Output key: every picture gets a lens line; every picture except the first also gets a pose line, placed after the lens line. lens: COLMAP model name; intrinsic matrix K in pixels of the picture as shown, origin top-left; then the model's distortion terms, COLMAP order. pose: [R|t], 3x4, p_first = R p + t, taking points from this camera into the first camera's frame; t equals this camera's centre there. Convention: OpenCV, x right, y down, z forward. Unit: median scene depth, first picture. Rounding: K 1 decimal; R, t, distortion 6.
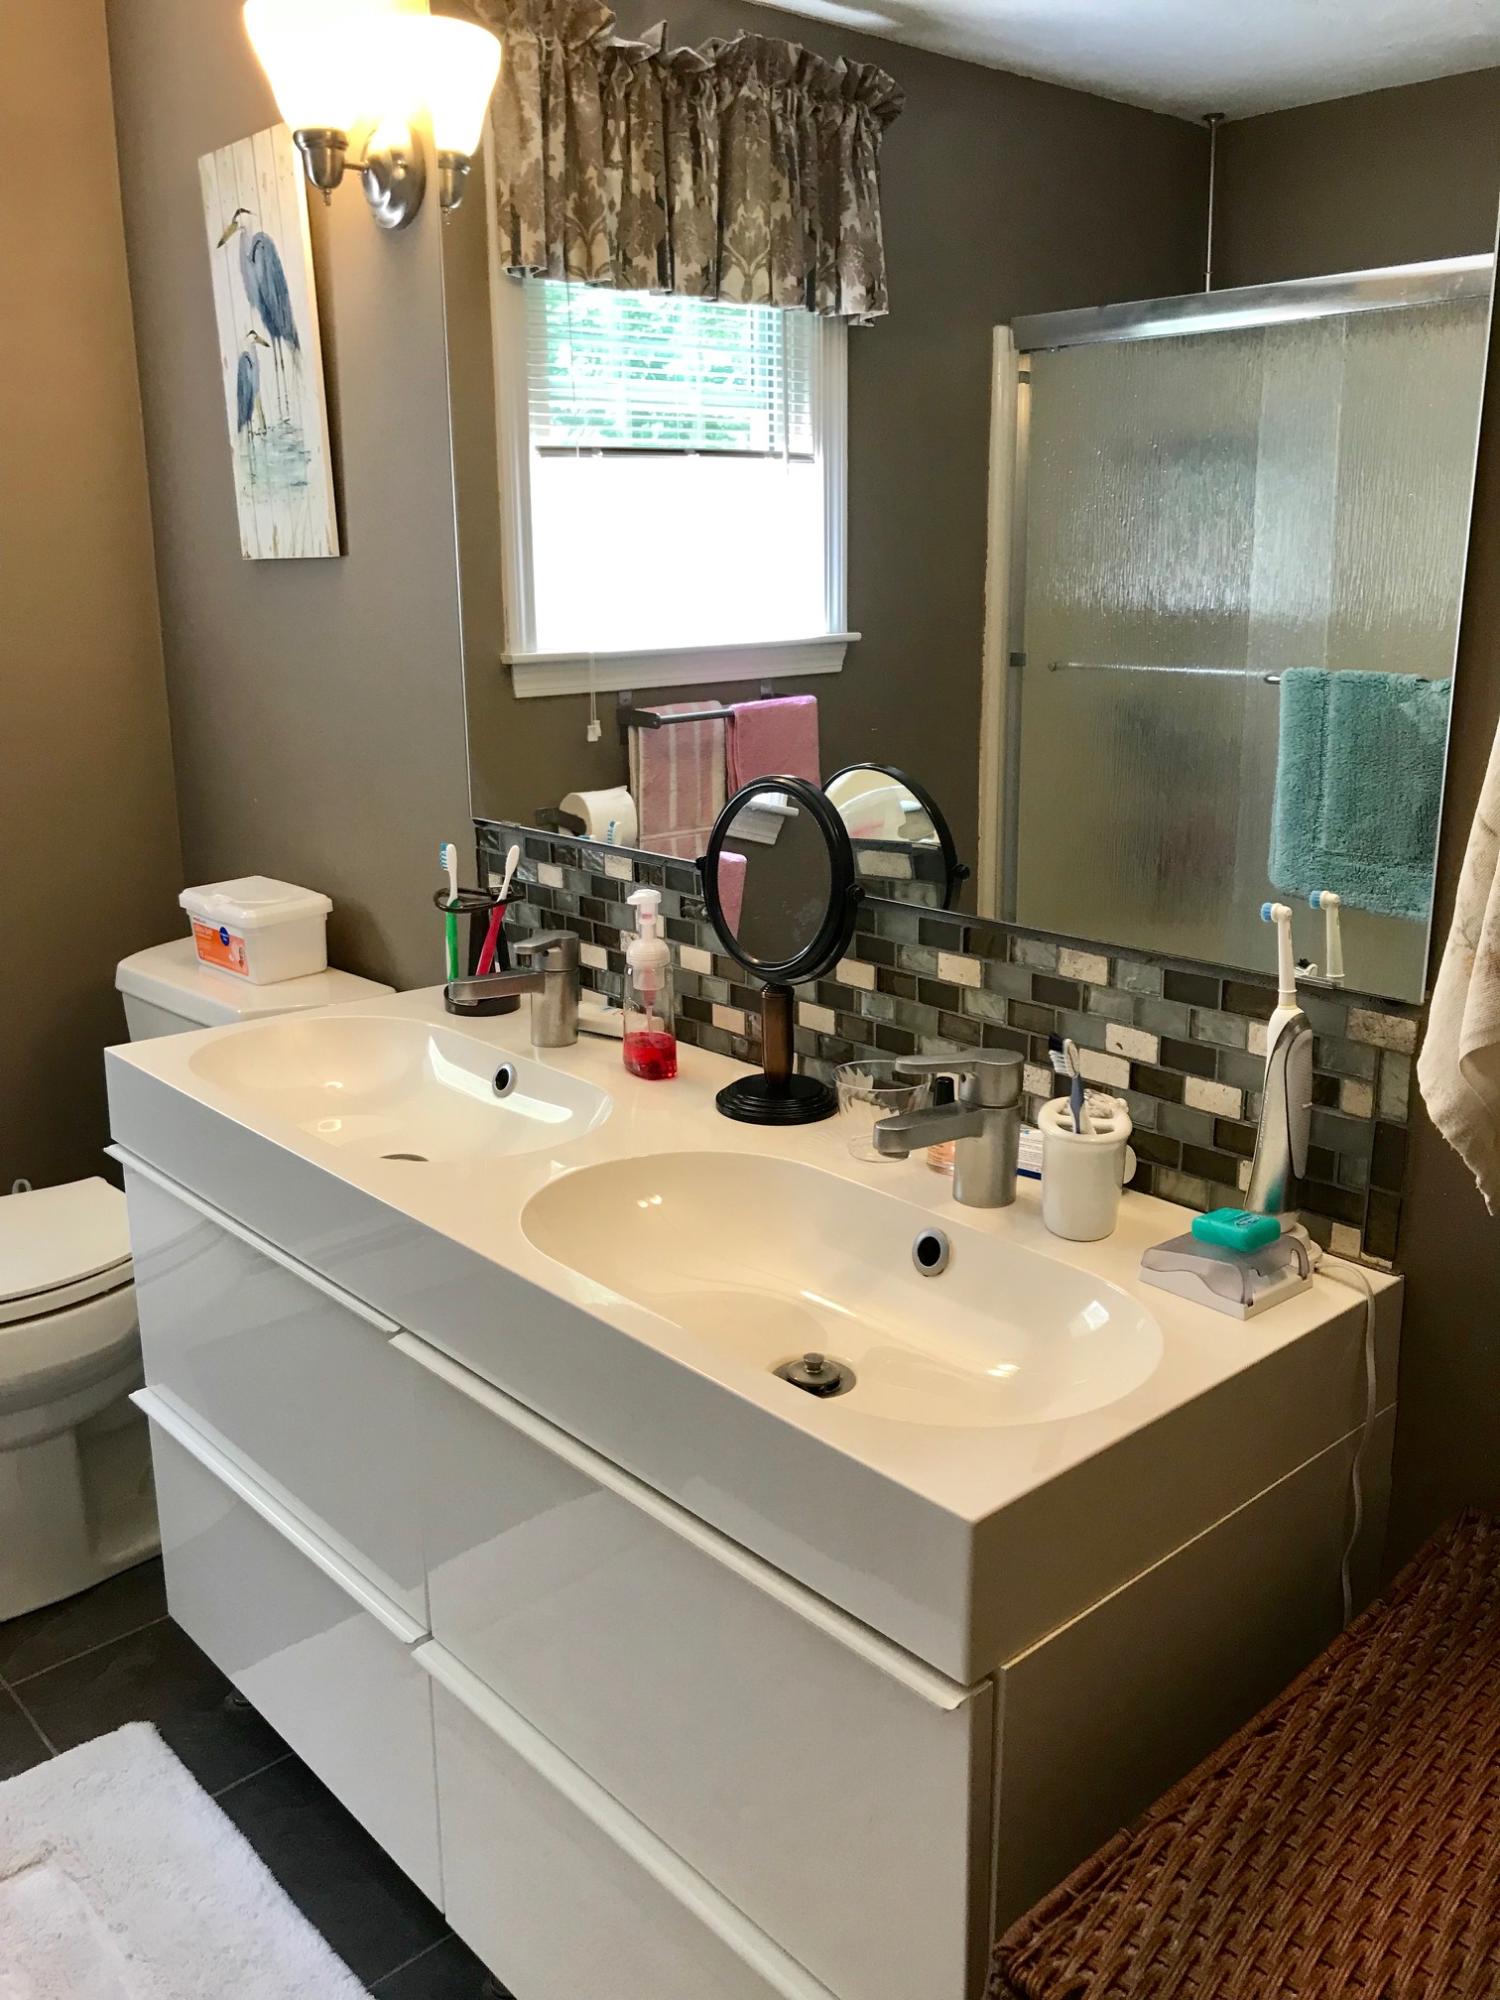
lens RADIAL K [[1648.0, 0, 743.6], [0, 1648.0, 989.4], [0, 0, 1]] dist [0.051013, -0.077120]
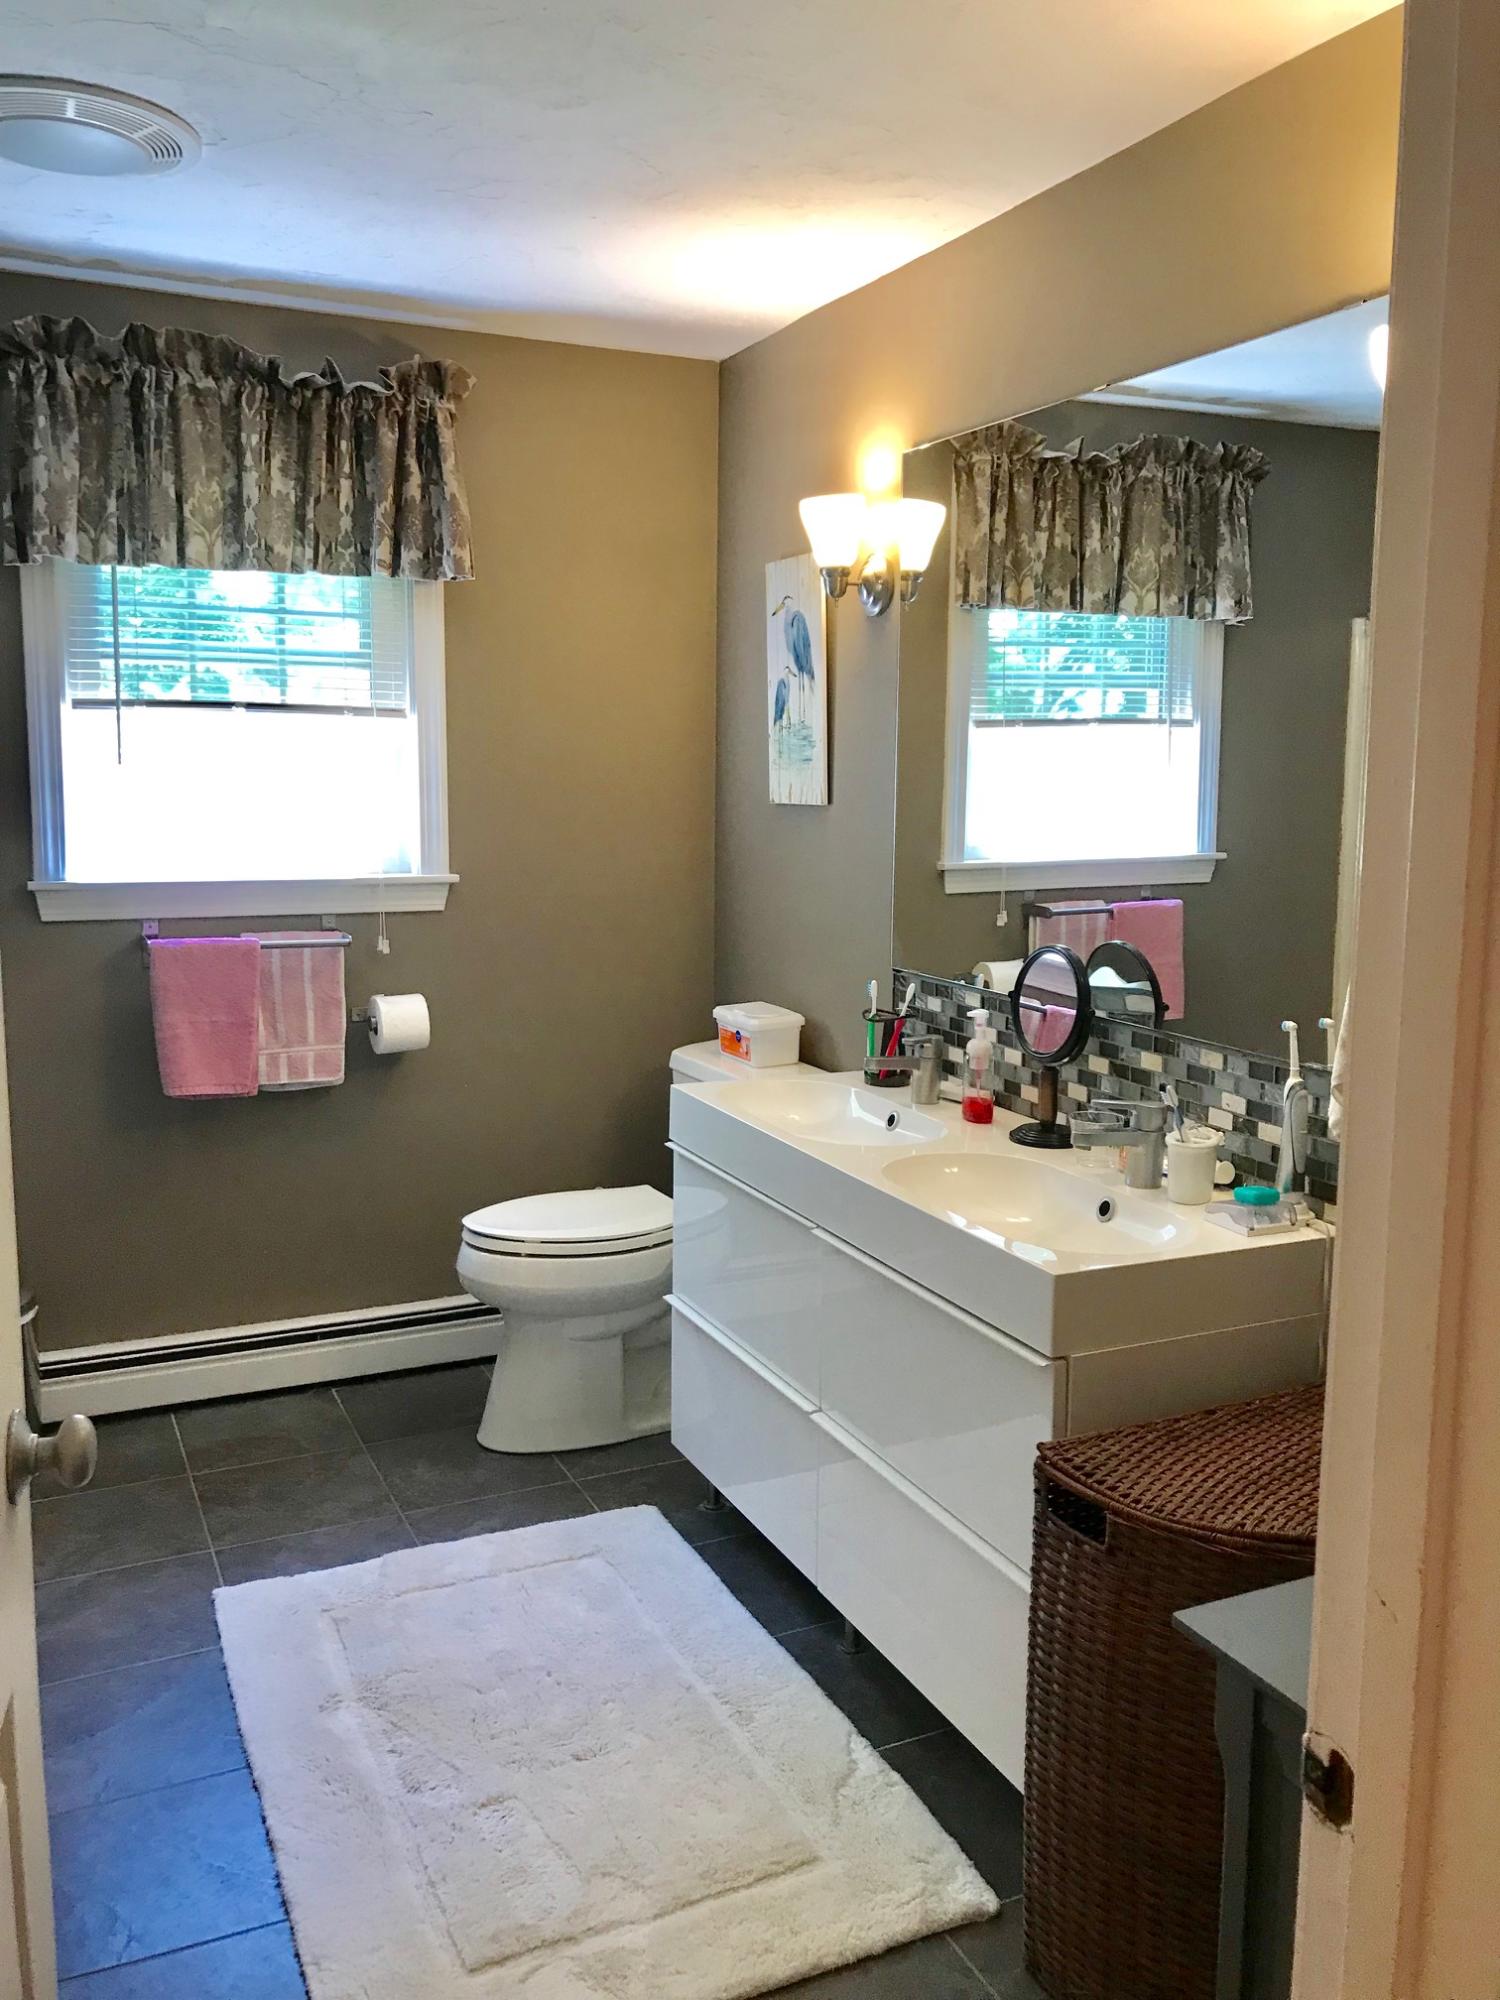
lens RADIAL K [[1648.0, 0, 751.0], [0, 1648.0, 993.2], [0, 0, 1]] dist [0.051013, -0.077120]
pose [[0.957111, 0.054403, -0.284568, 0.150161], [-0.085698, 0.991420, -0.098700, 0.084252], [0.276757, 0.118854, 0.953561, -0.523373]]
